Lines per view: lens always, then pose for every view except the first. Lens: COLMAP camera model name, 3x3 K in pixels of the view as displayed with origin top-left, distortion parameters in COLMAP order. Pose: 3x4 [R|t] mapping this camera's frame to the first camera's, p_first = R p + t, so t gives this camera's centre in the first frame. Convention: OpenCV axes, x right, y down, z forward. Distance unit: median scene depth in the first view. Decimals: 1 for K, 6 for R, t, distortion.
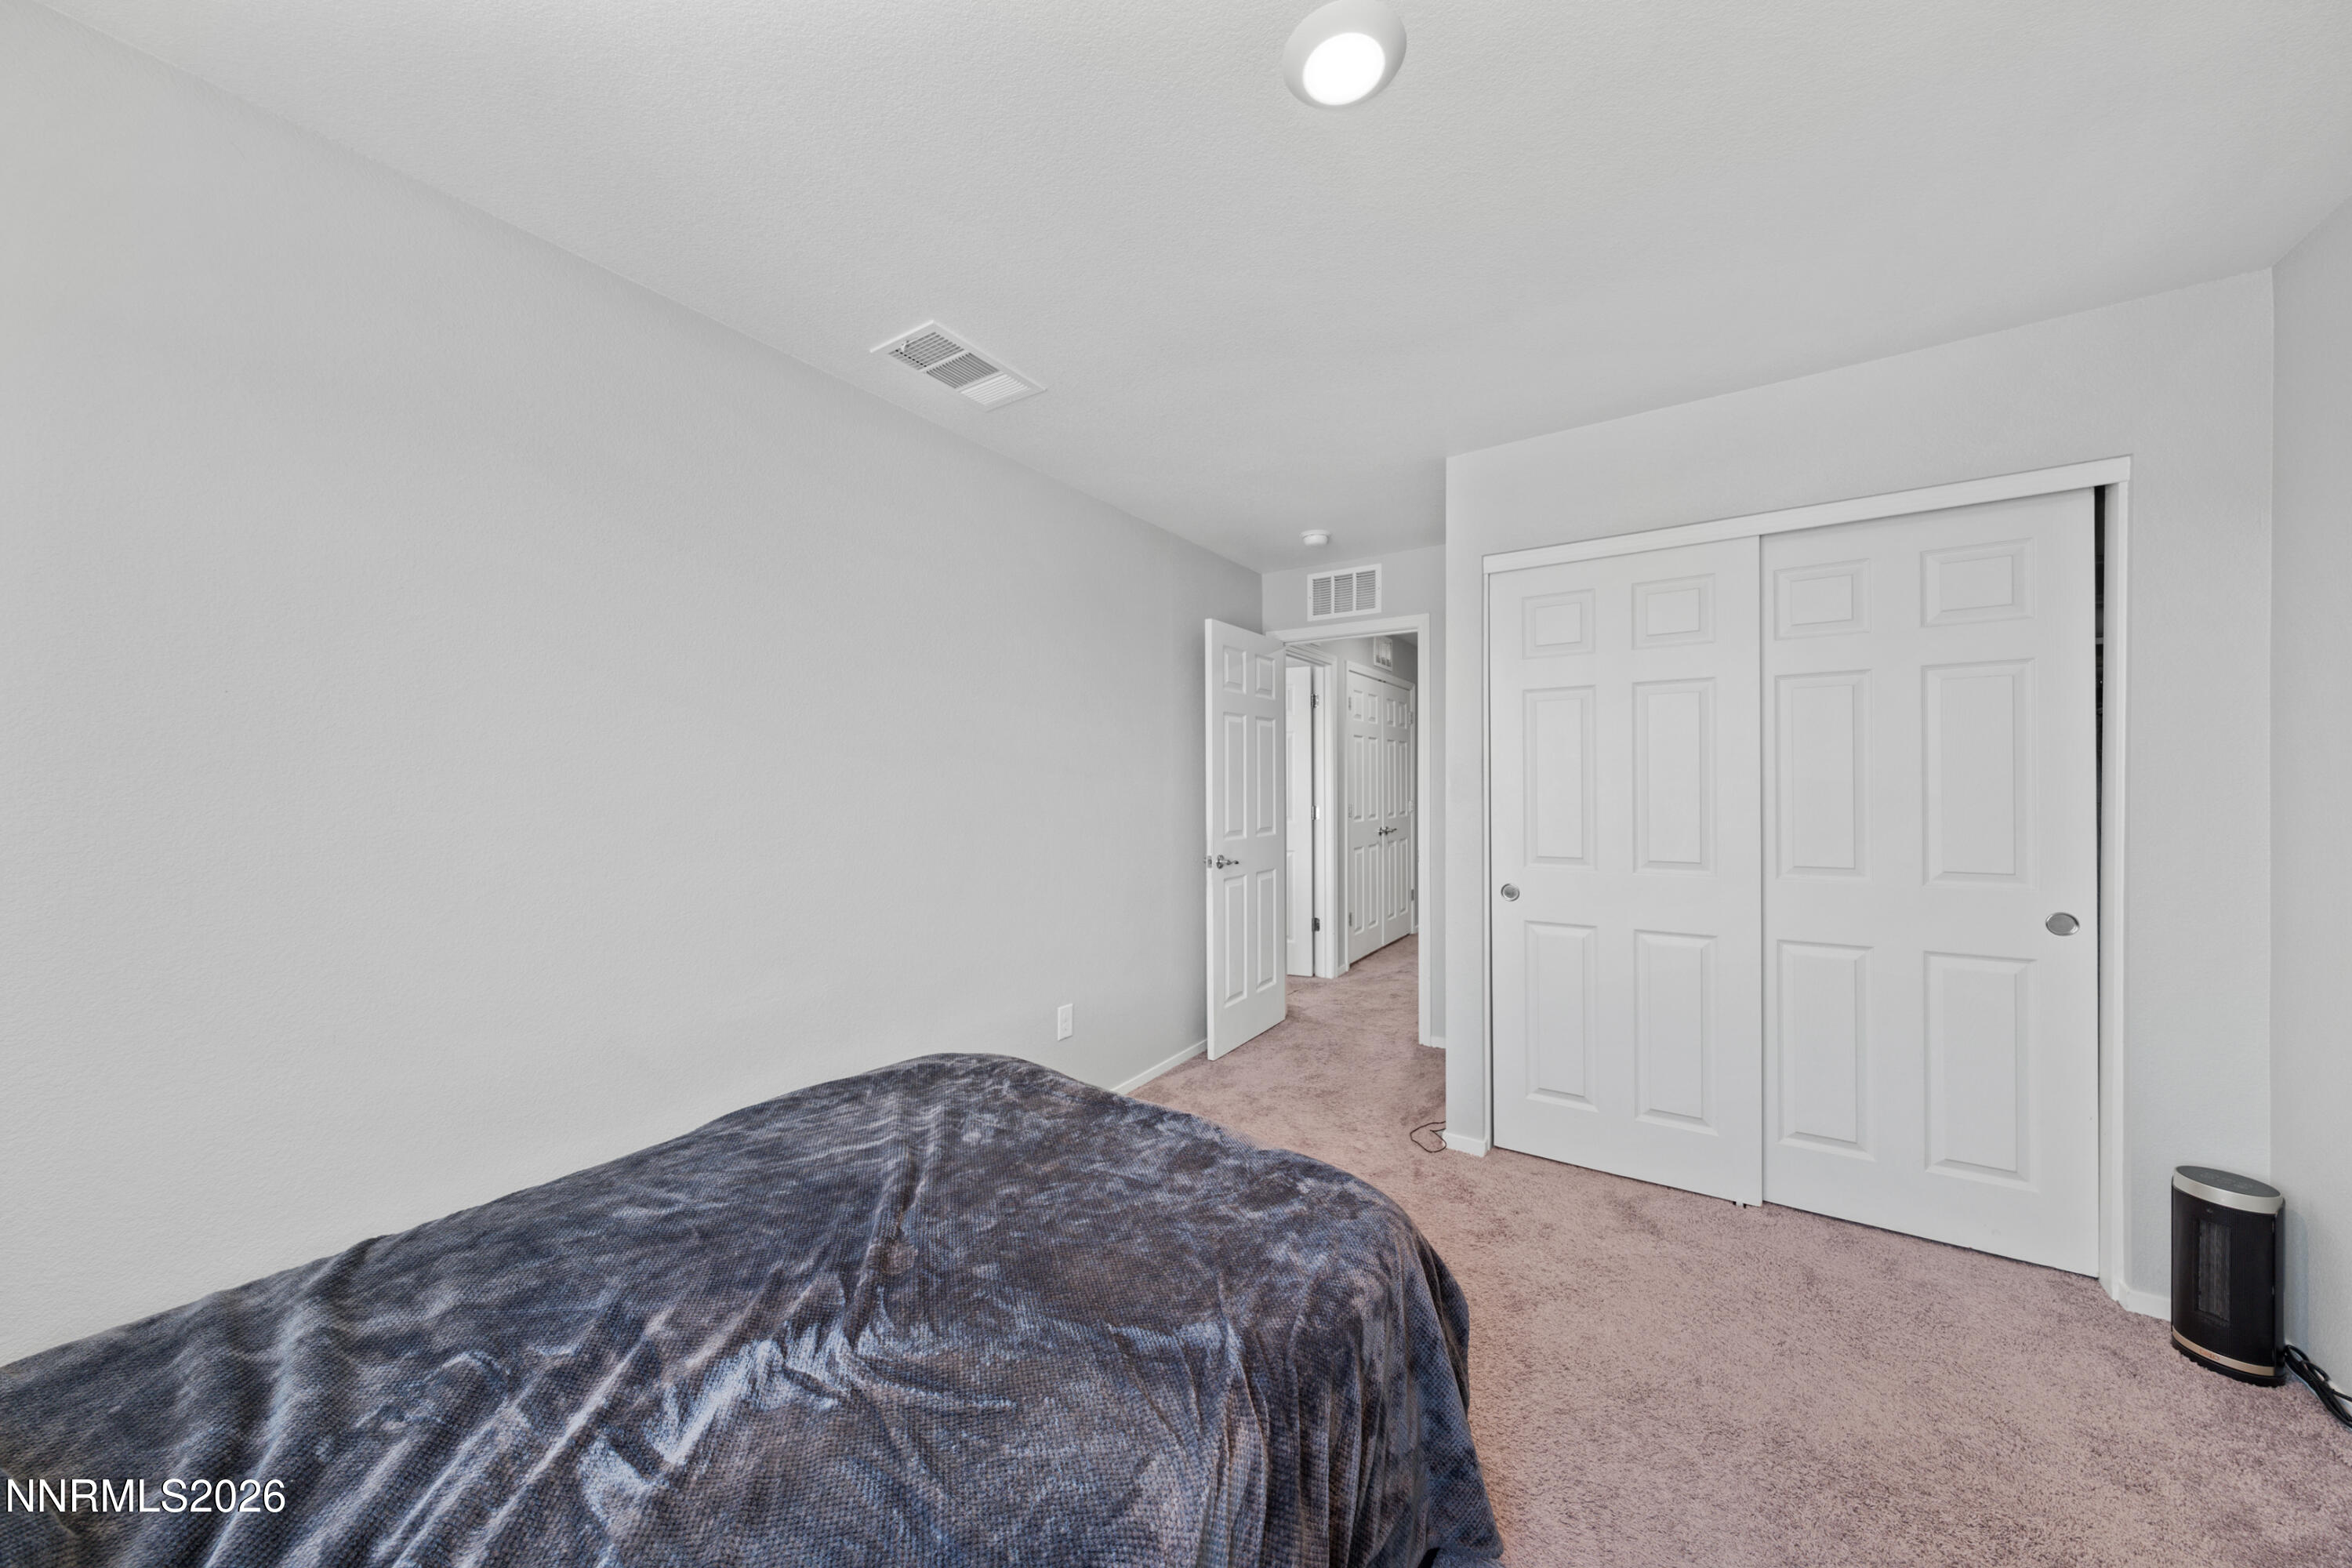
lens RADIAL K [[795.4, 0, 1182.4], [0, 795.4, 787.0], [0, 0, 1]] dist [0.000213, -0.000005]
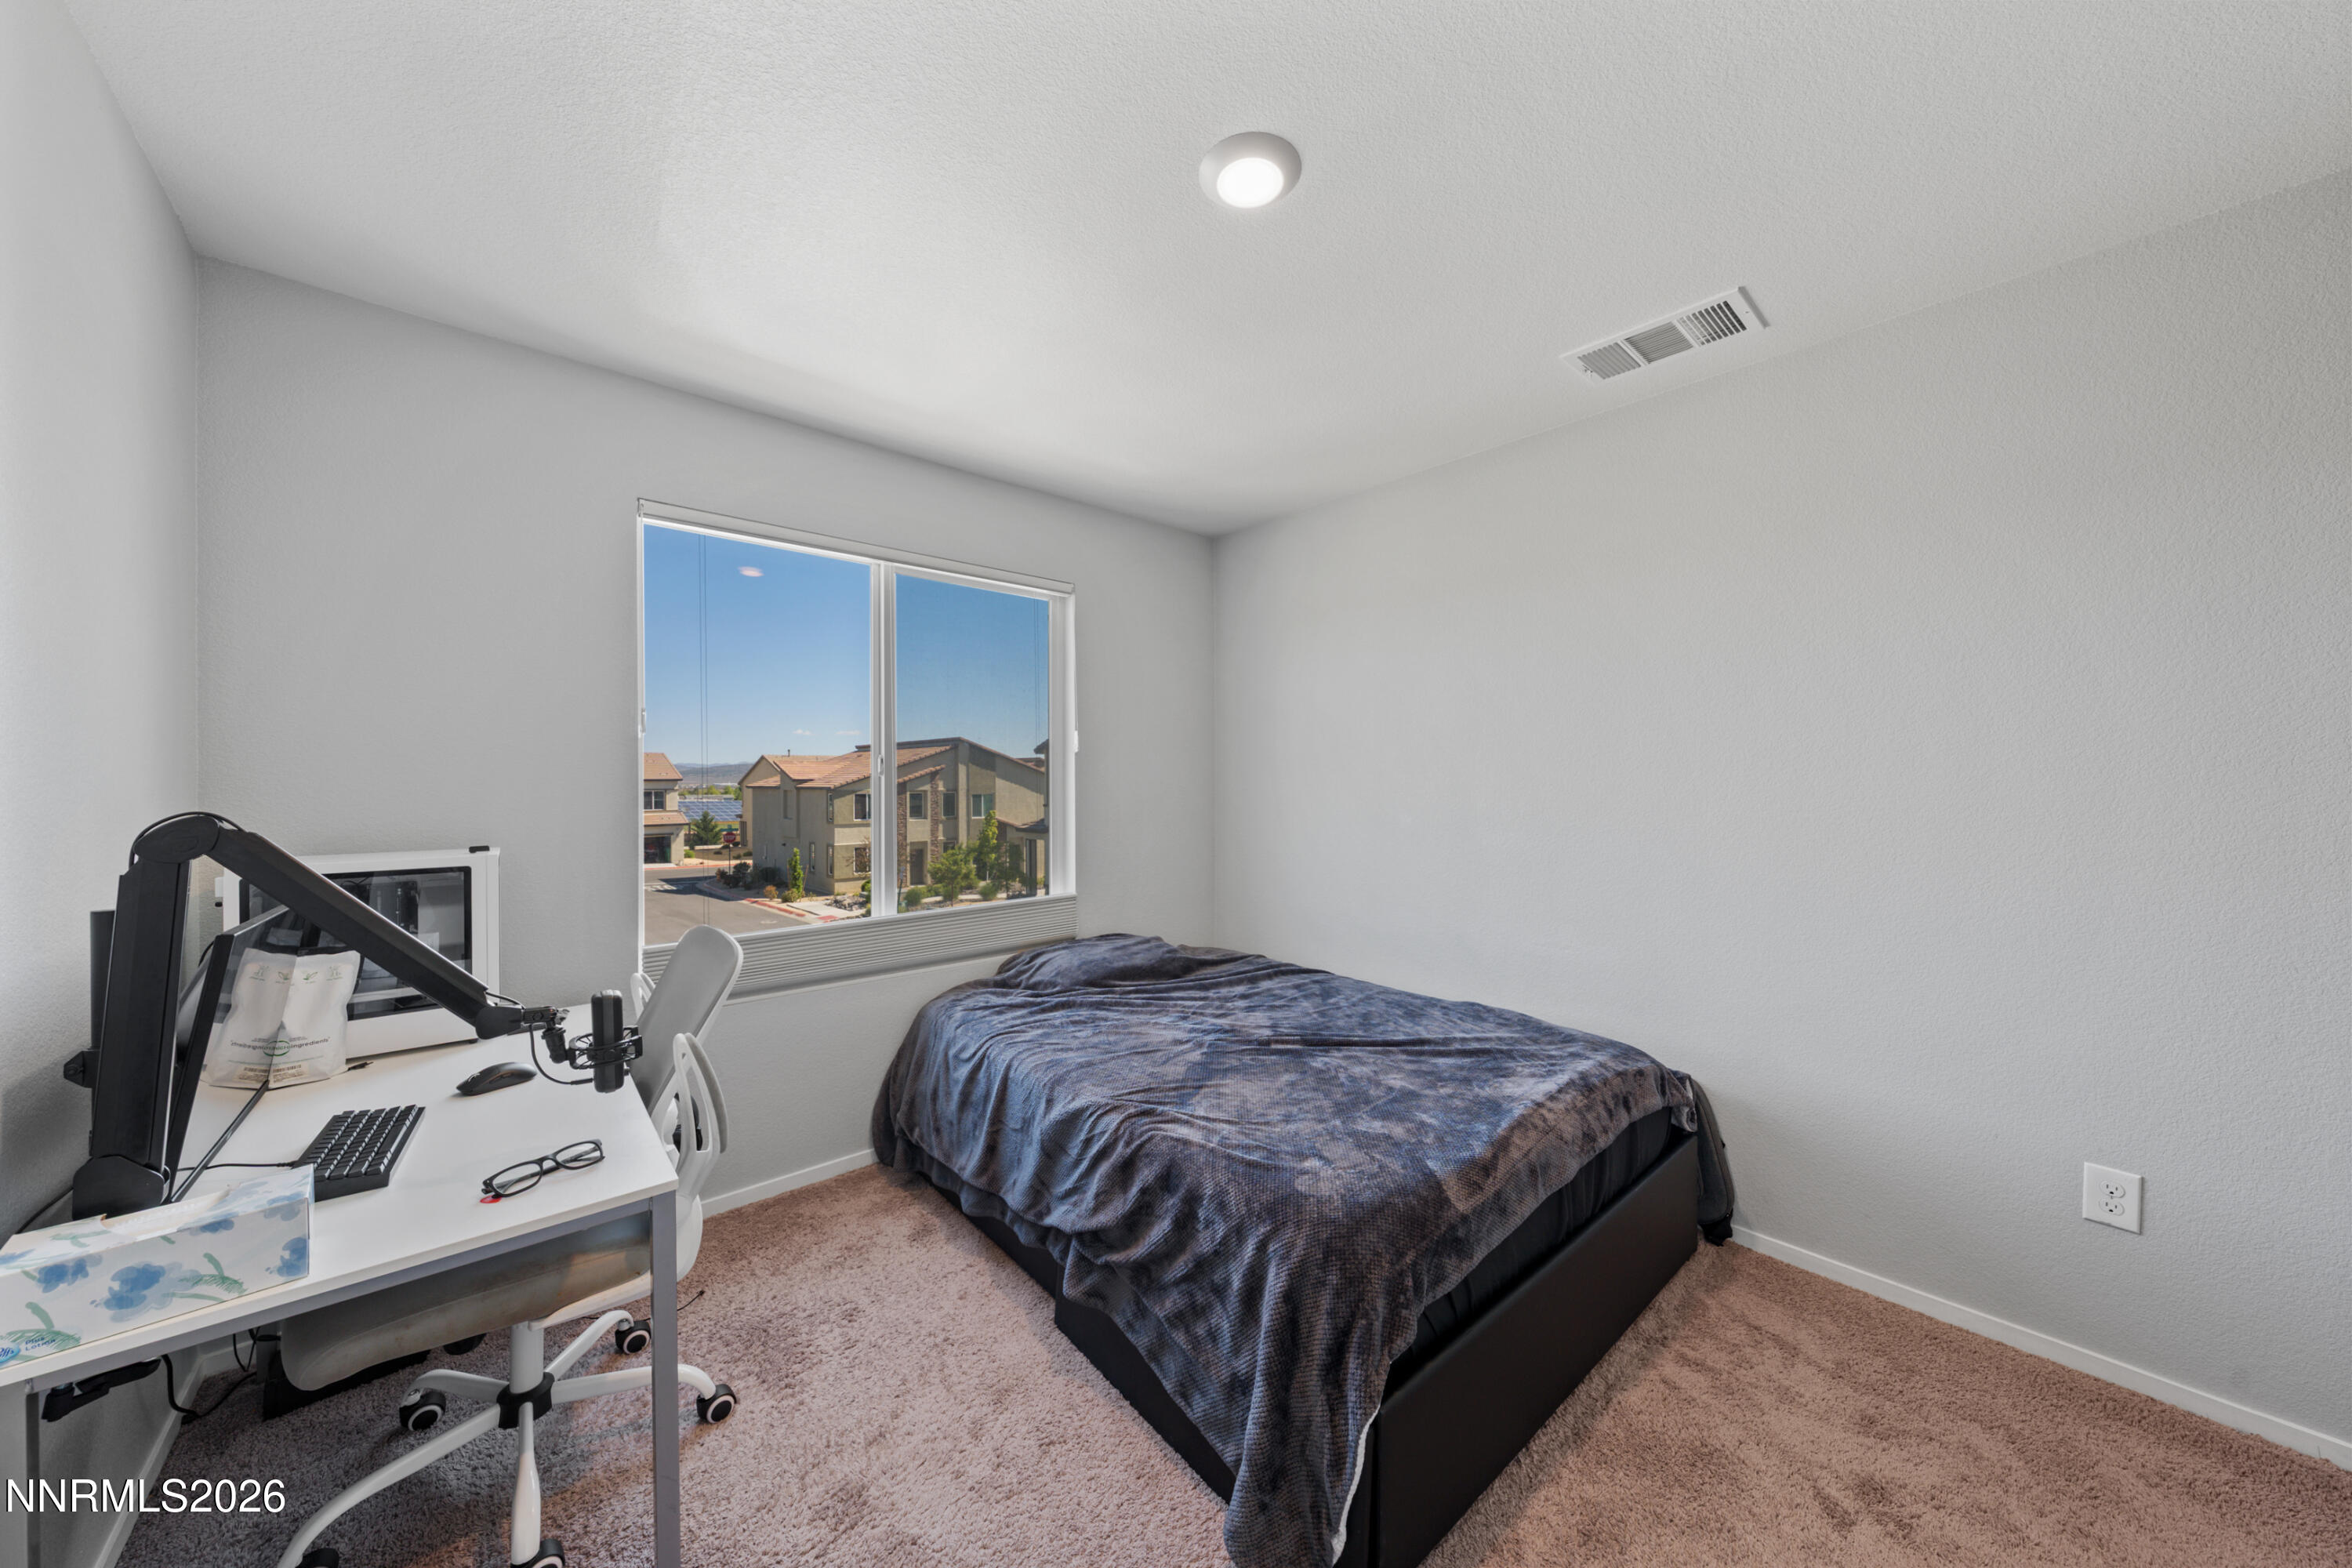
lens RADIAL K [[795.4, 0, 1172.9], [0, 795.4, 784.9], [0, 0, 1]] dist [0.000213, -0.000005]
pose [[-0.260474, 0.017281, -0.965326, 0.939446], [0.000542, 0.999842, 0.017753, -0.016084], [0.965481, 0.004101, -0.260442, 0.812142]]
